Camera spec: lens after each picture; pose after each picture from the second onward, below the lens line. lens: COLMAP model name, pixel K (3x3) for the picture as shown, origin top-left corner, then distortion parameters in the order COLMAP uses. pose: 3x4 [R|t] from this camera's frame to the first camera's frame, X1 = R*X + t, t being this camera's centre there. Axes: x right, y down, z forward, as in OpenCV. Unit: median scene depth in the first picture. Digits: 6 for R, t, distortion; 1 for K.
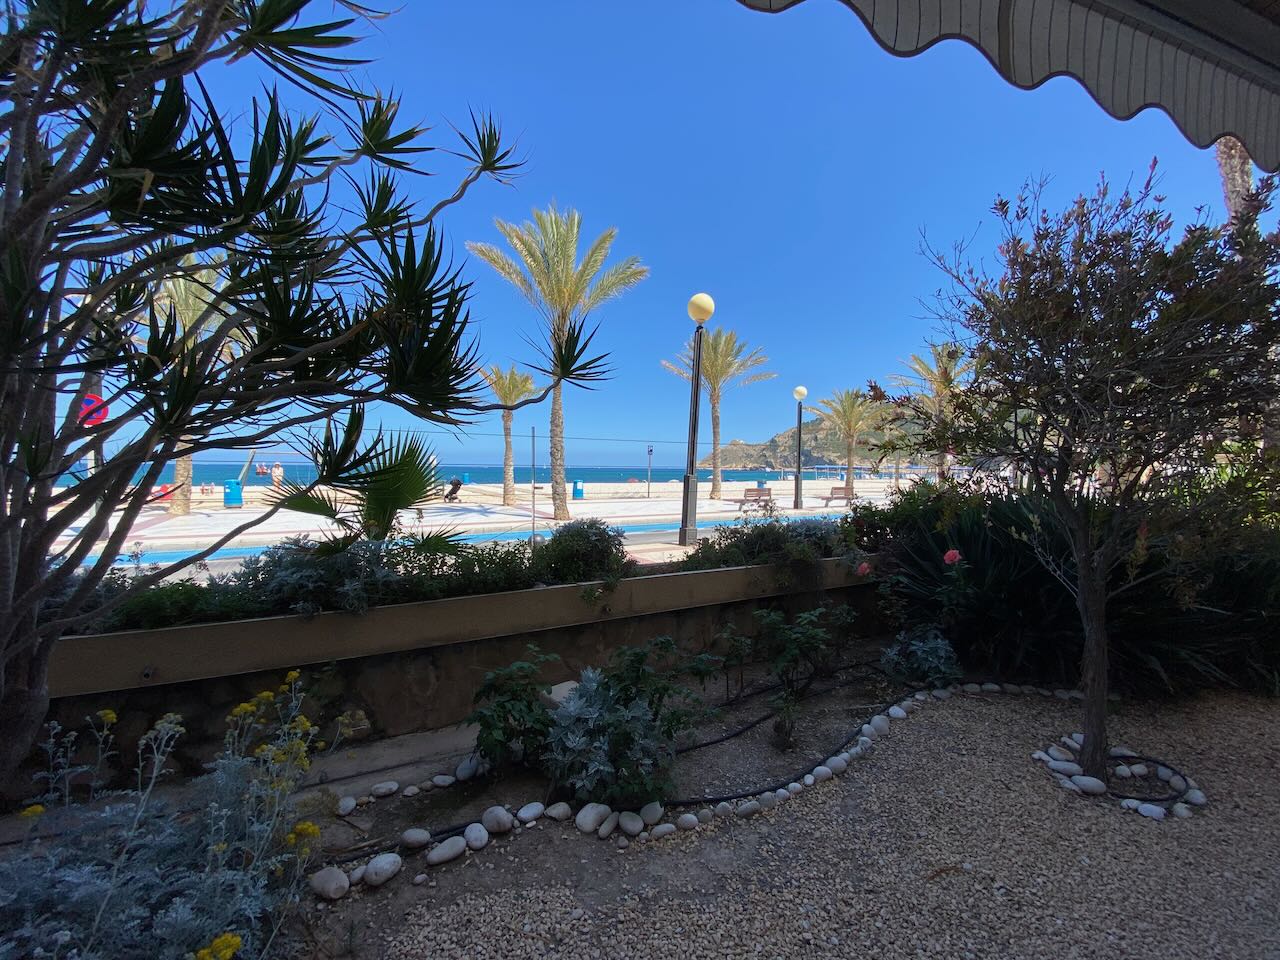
lens RADIAL K [[515.2, 0, 641.8], [0, 515.2, 483.9], [0, 0, 1]] dist [0.023834, -0.021357]
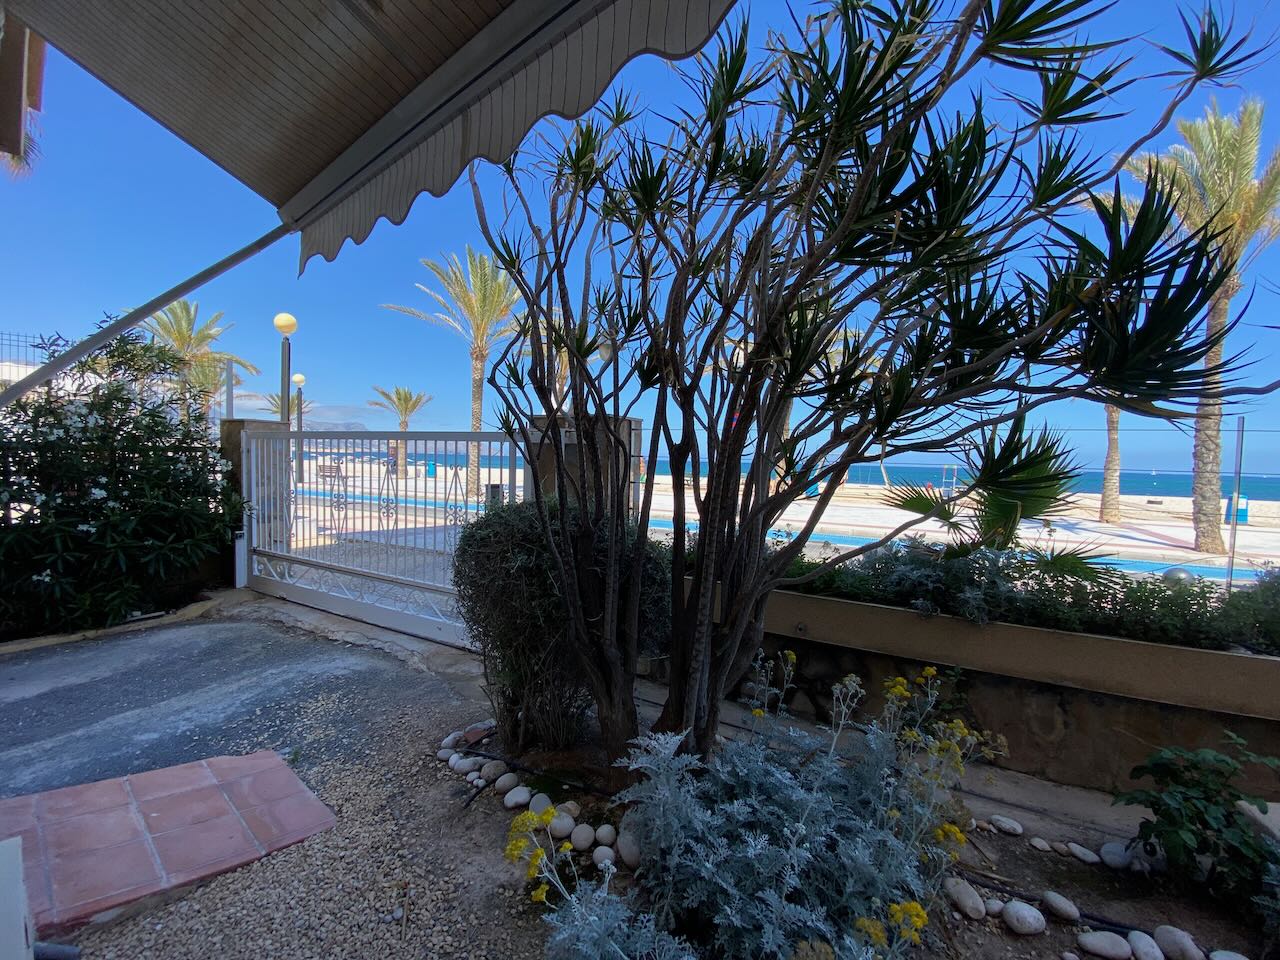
lens RADIAL K [[515.2, 0, 641.8], [0, 515.2, 483.9], [0, 0, 1]] dist [0.023834, -0.021357]
pose [[0.572152, 0.048239, -0.818728, -0.147382], [-0.049822, 0.998469, 0.024012, 0.001281], [0.818633, 0.027053, 0.573679, -0.058790]]
